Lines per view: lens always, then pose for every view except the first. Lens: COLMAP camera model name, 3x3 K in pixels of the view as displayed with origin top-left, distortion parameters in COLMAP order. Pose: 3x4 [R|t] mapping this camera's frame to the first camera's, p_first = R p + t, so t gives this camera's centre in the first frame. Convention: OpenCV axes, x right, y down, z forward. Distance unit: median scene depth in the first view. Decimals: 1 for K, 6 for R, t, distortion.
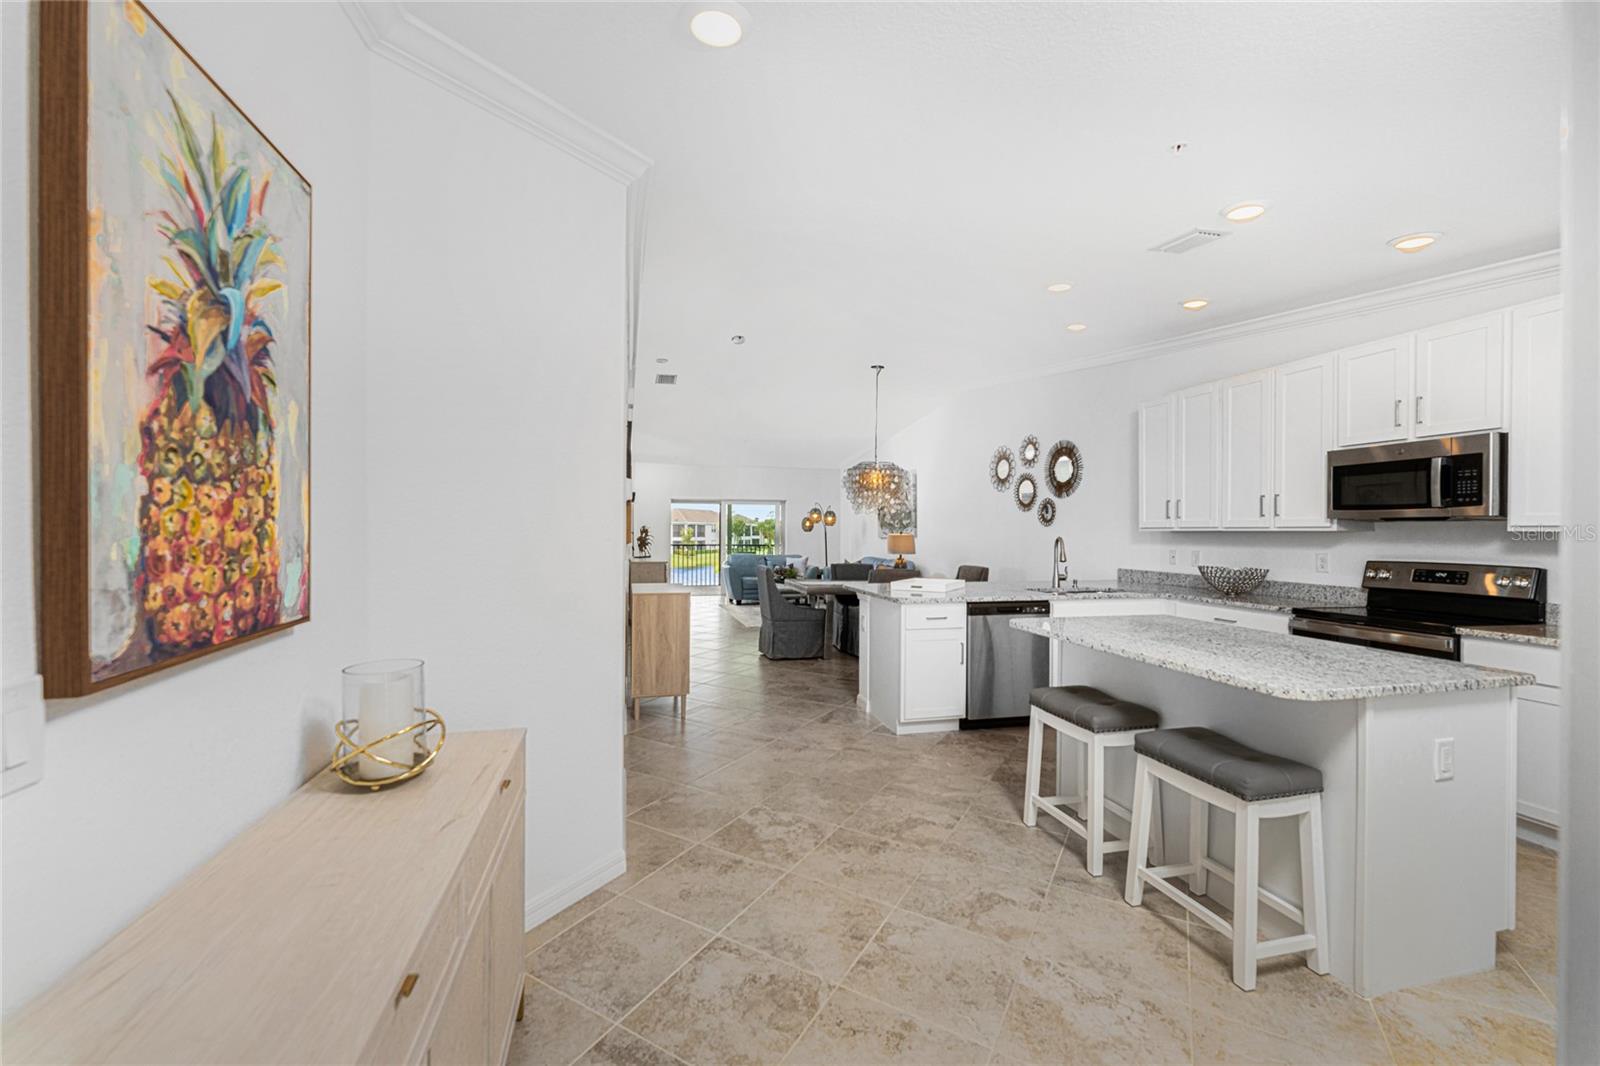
lens RADIAL K [[649.9, 0, 785.6], [0, 649.9, 531.1], [0, 0, 1]] dist [0.001010, 0.000127]
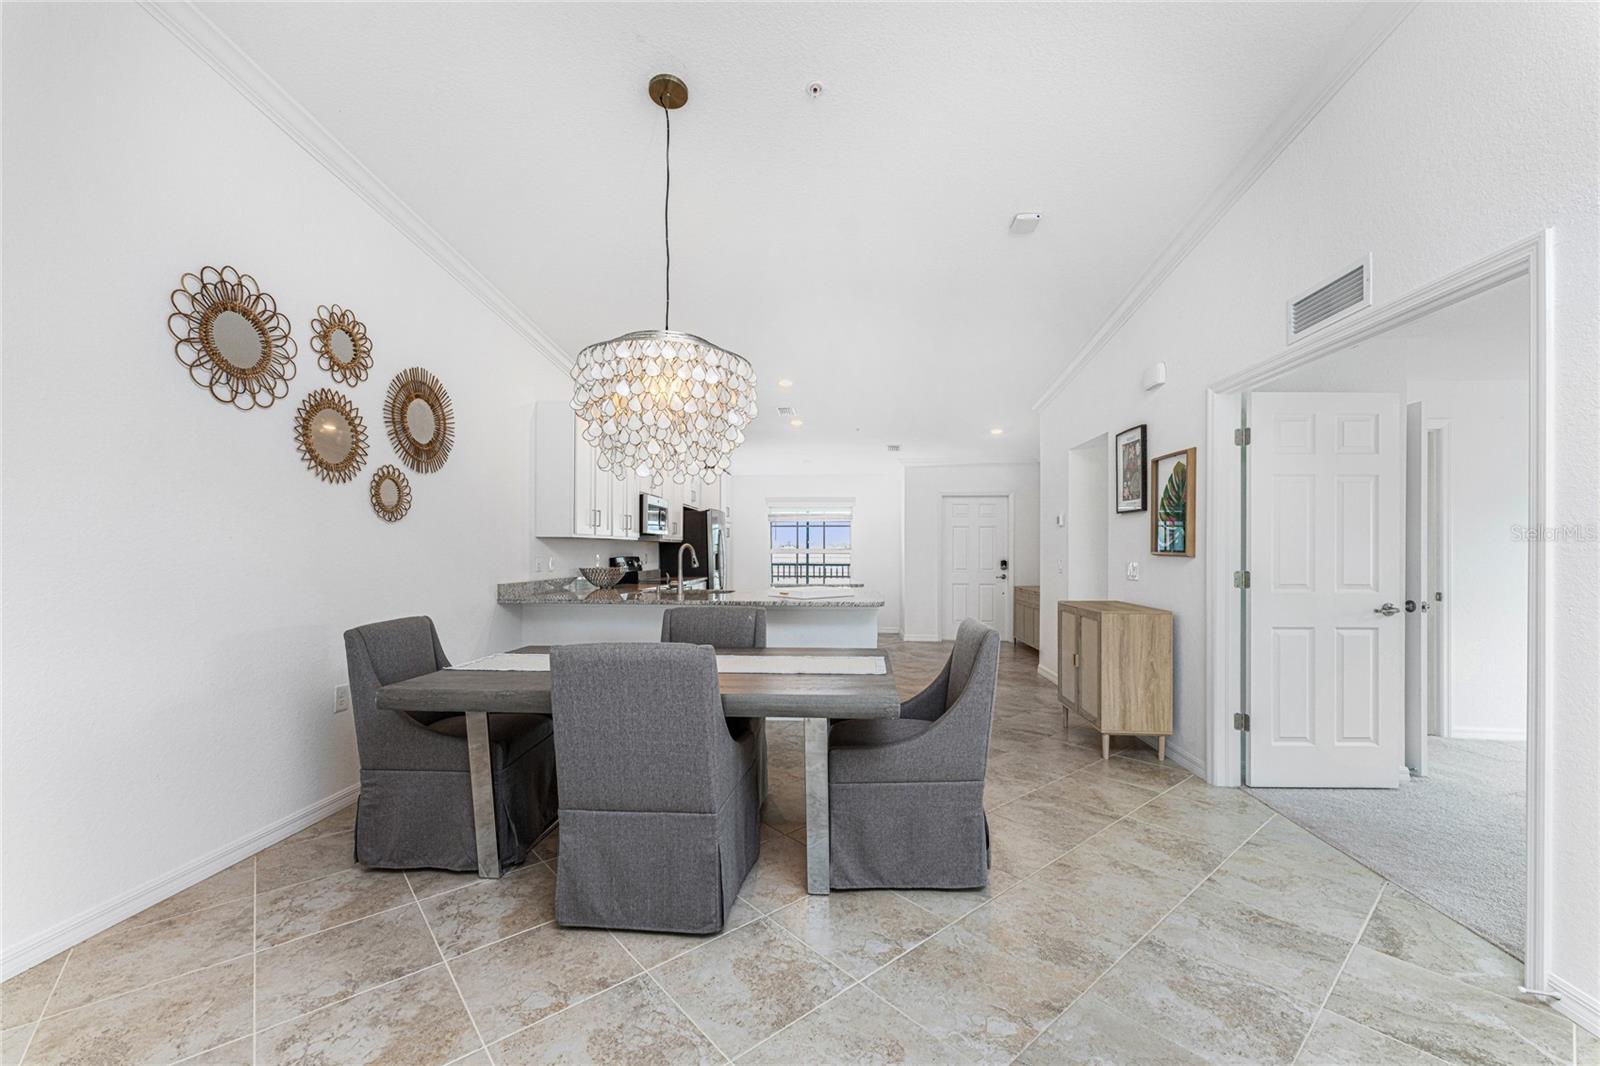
lens RADIAL K [[641.7, 0, 801.9], [0, 641.7, 548.6], [0, 0, 1]] dist [0.000196, 0.000087]
pose [[-0.951111, -0.007907, 0.308747, -0.089426], [-0.008524, 0.999963, -0.000649, 0.019374], [-0.308730, -0.003249, -0.951144, 2.421050]]
